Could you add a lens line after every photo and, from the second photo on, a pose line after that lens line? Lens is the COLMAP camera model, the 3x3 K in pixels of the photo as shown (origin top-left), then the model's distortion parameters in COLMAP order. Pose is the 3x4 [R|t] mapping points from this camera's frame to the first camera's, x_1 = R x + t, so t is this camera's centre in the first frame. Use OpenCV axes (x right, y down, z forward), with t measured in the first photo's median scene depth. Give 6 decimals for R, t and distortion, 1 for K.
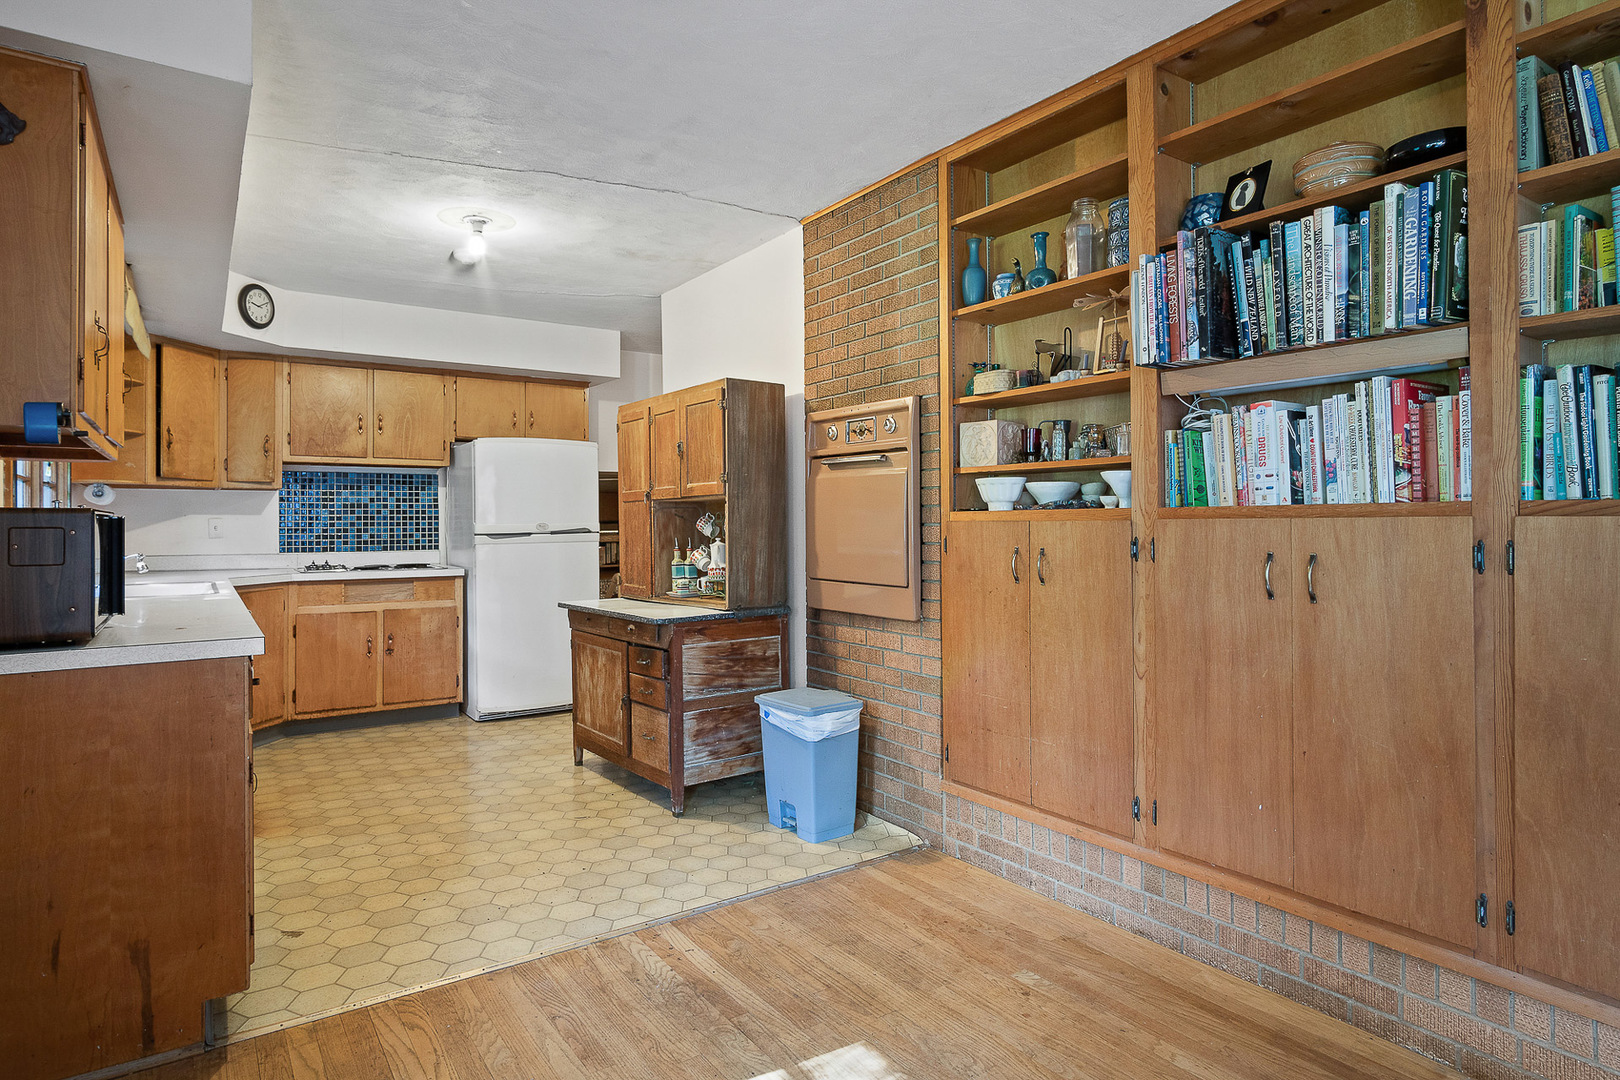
lens RADIAL K [[886.0, 0, 808.3], [0, 886.0, 528.8], [0, 0, 1]] dist [-0.007850, 0.001861]
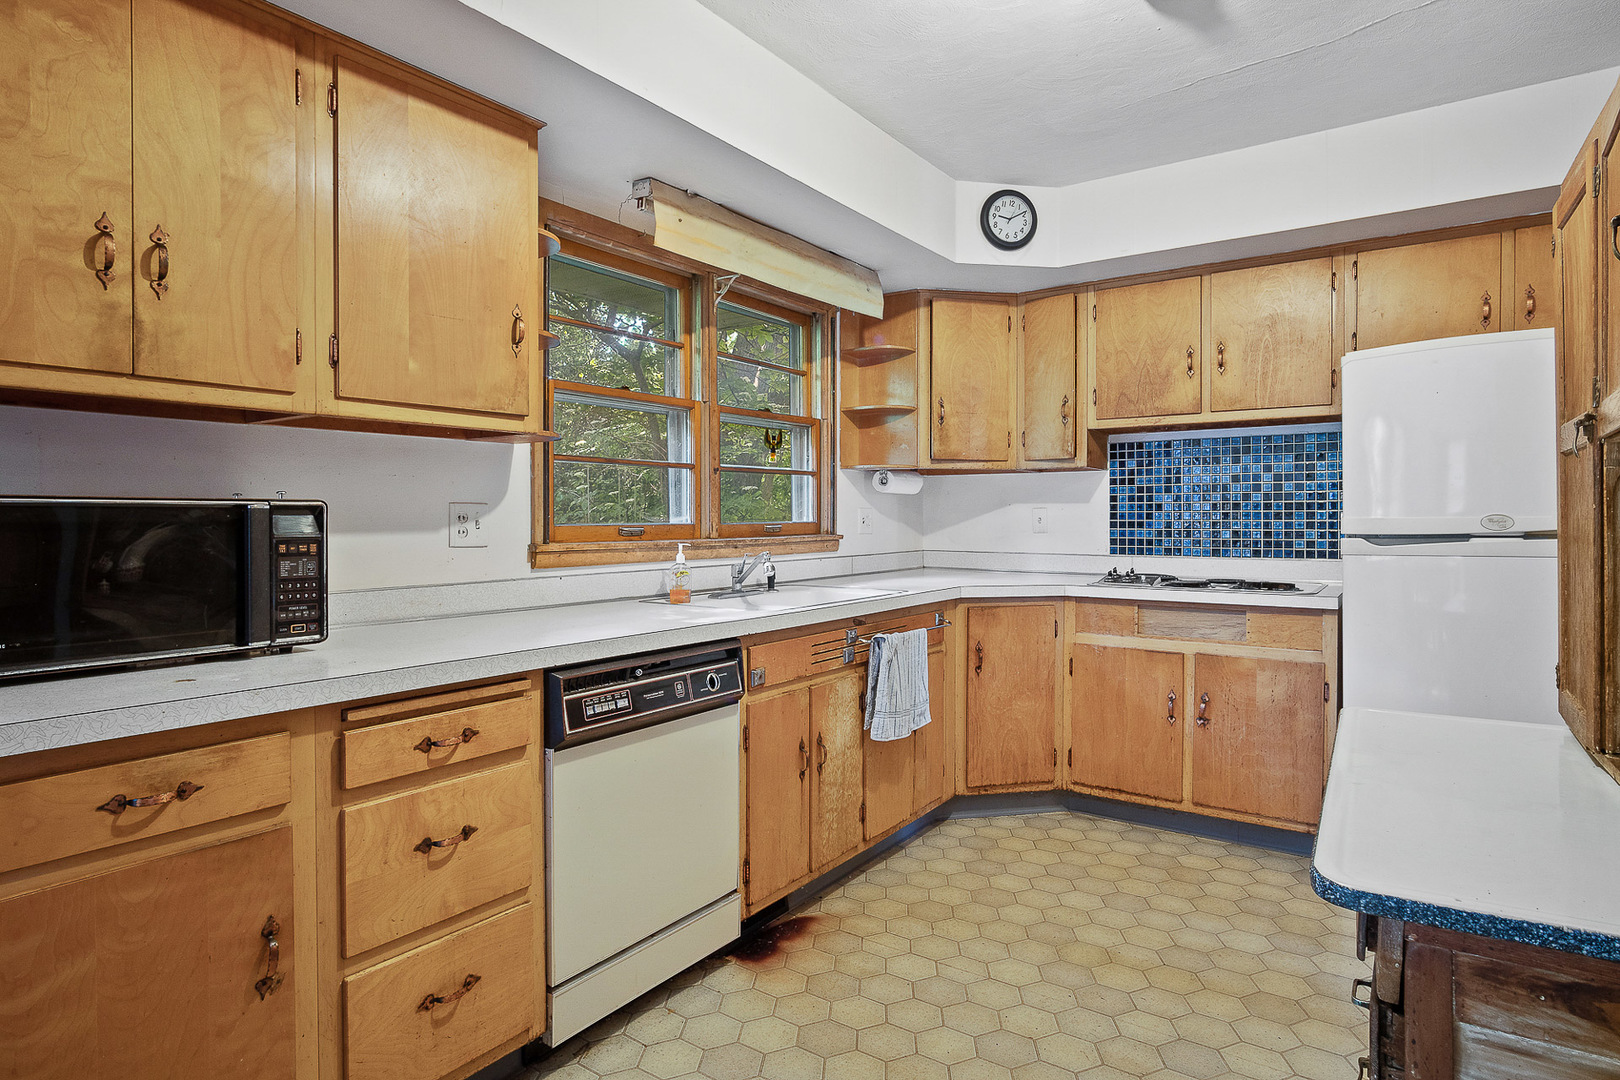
lens RADIAL K [[886.0, 0, 812.9], [0, 886.0, 526.8], [0, 0, 1]] dist [-0.007850, 0.001861]
pose [[0.335208, 0.014512, -0.942032, 0.016202], [-0.005745, 0.999894, 0.013359, -0.004135], [0.942126, 0.000934, 0.335256, 0.511196]]
